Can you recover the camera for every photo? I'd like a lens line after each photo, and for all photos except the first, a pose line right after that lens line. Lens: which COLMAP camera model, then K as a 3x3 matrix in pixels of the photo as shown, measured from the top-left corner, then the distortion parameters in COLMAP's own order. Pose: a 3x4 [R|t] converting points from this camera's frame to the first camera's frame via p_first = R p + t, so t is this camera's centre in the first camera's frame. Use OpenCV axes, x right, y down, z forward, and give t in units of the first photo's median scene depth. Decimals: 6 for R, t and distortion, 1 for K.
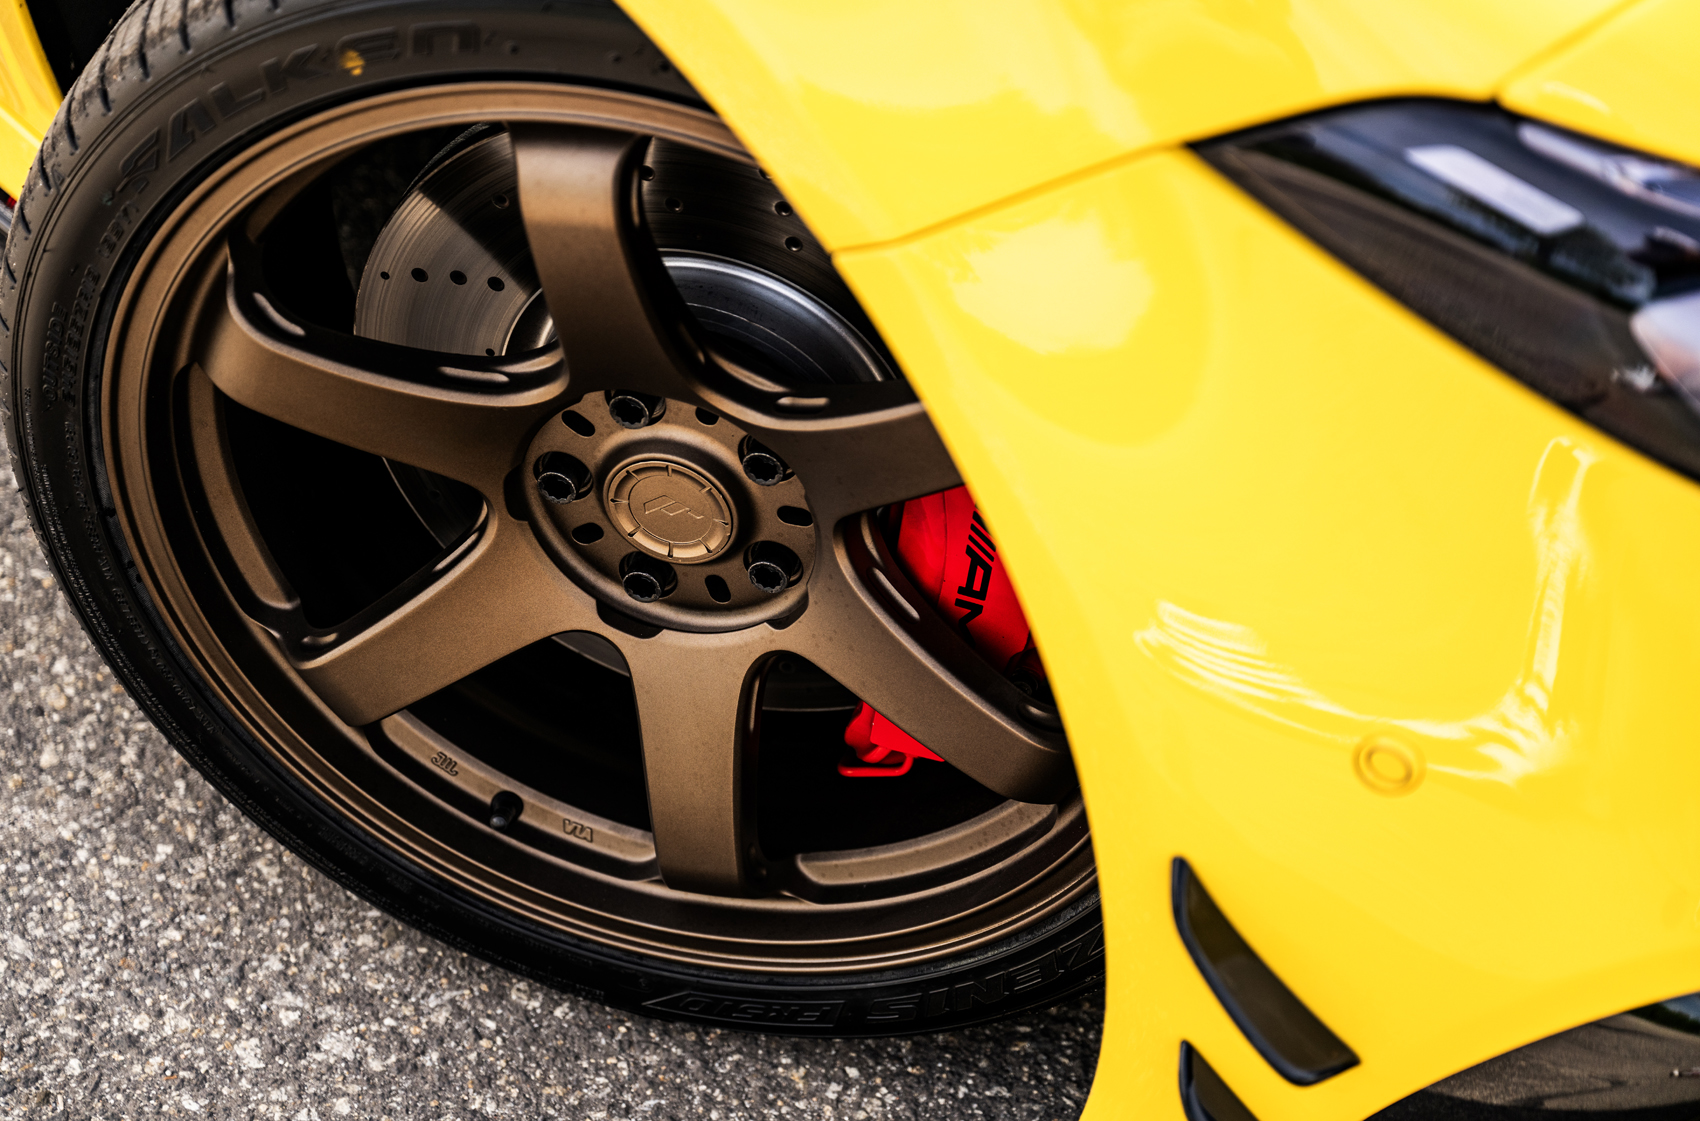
lens RADIAL K [[3362.5, 0, 854.4], [0, 3362.5, 564.9], [0, 0, 1]] dist [-0.019746, 0.000000]
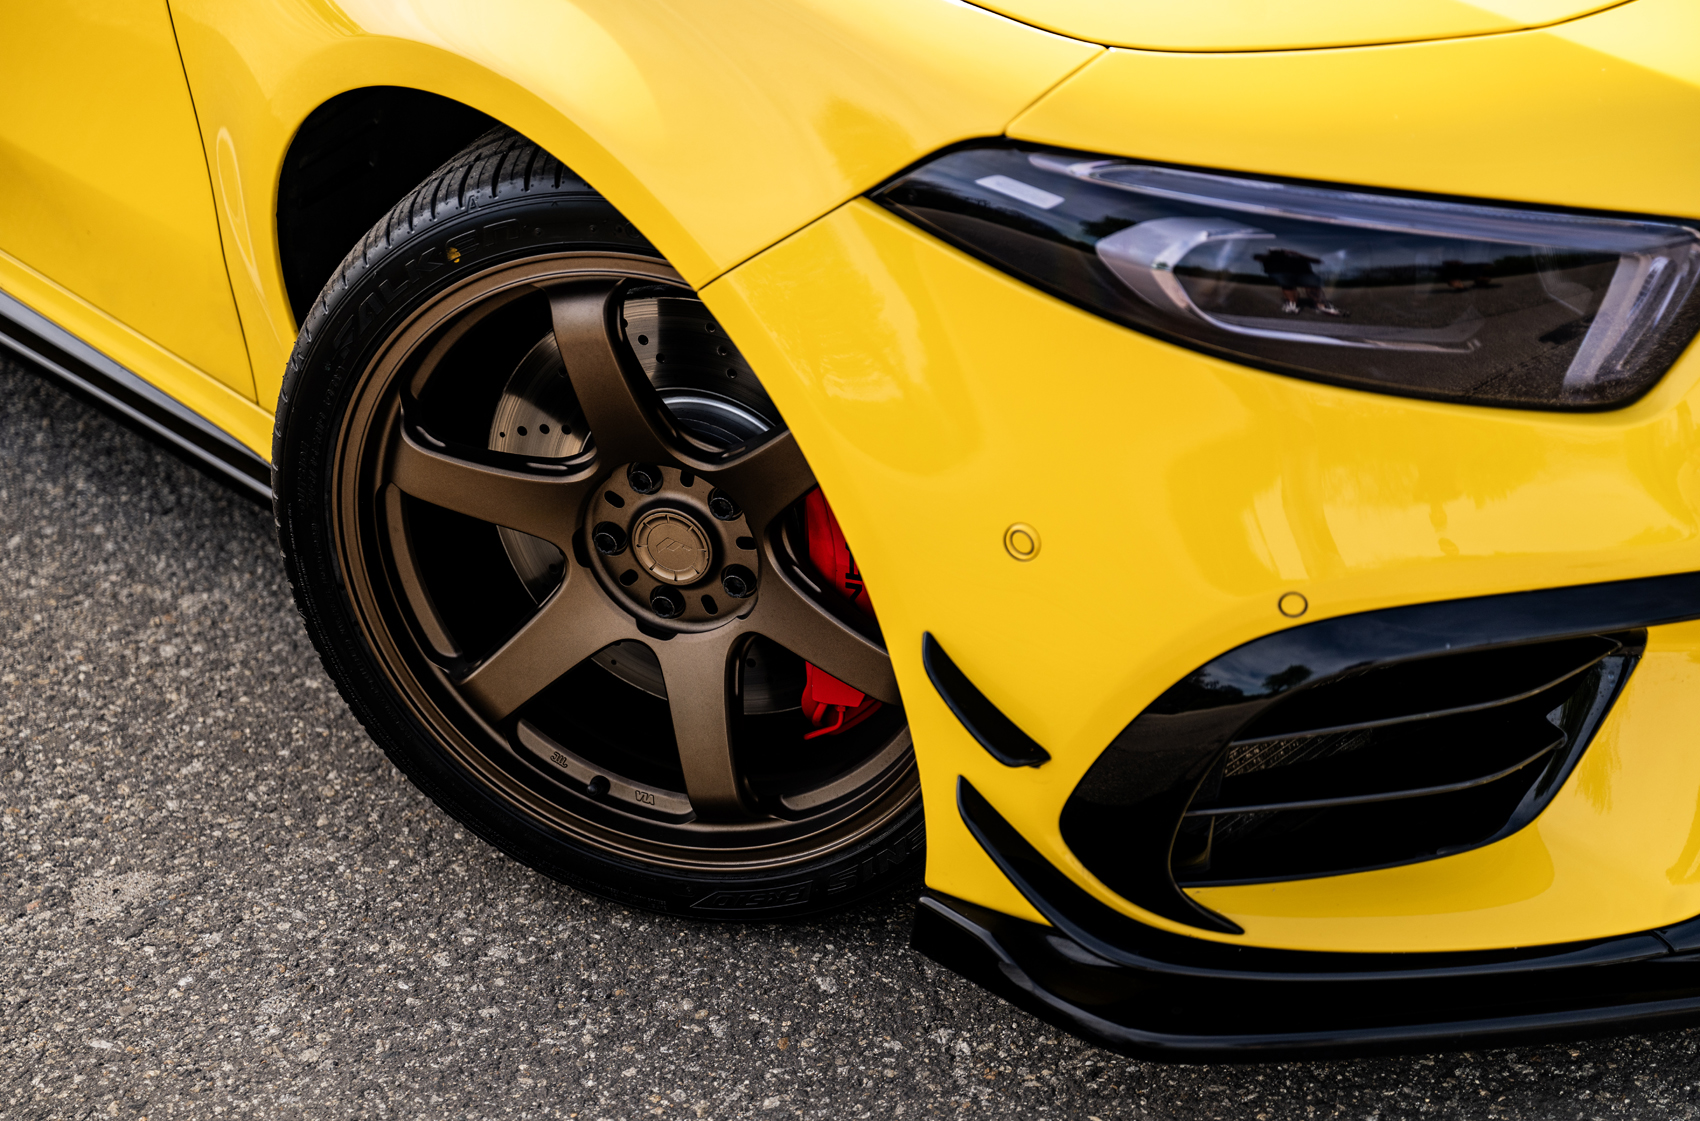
lens RADIAL K [[3362.5, 0, 848.5], [0, 3362.5, 548.8], [0, 0, 1]] dist [-0.019746, 0.000000]
pose [[0.990120, -0.080796, -0.114609, 0.198897], [0.047724, 0.962687, -0.266375, 0.387436], [0.131855, 0.258274, 0.957031, -0.506894]]
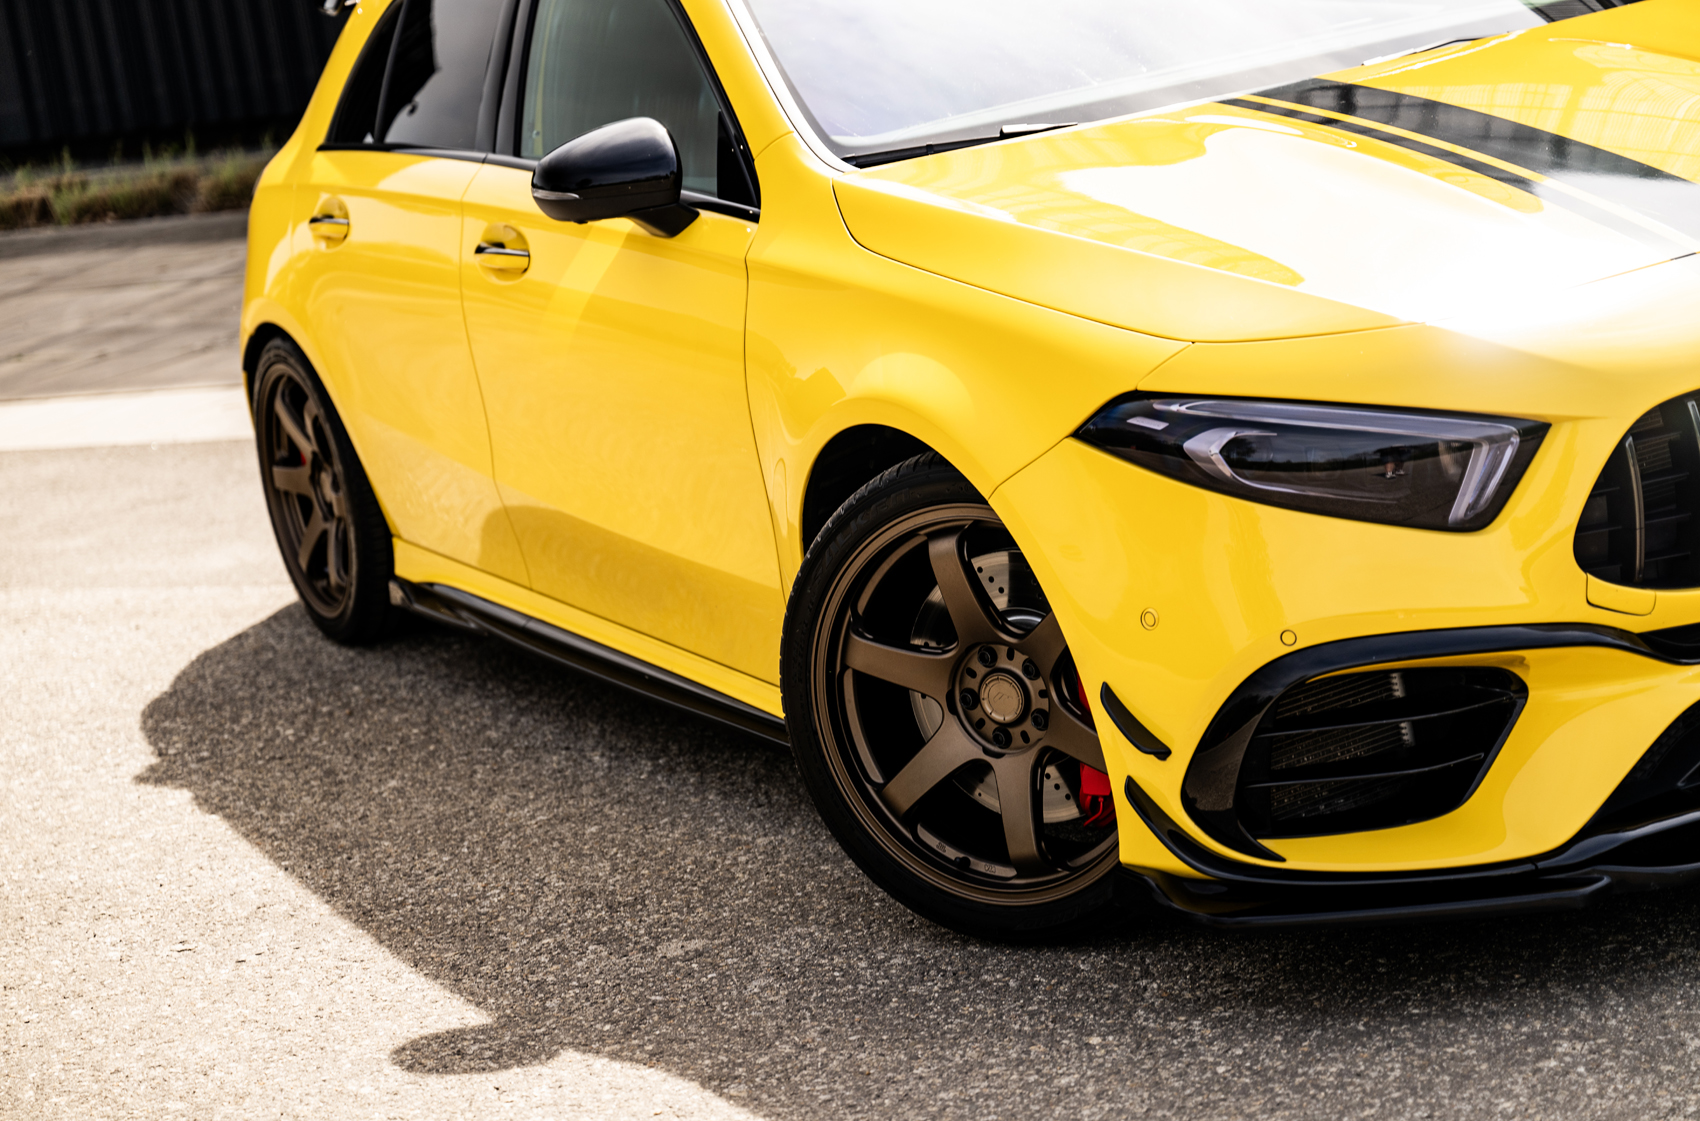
lens RADIAL K [[3362.5, 0, 849.8], [0, 3362.5, 565.2], [0, 0, 1]] dist [-0.019746, 0.000000]
pose [[0.934764, -0.119305, -0.334637, 0.696727], [-0.084910, 0.839605, -0.536520, 1.259243], [0.344972, 0.529934, 0.774702, -1.126317]]
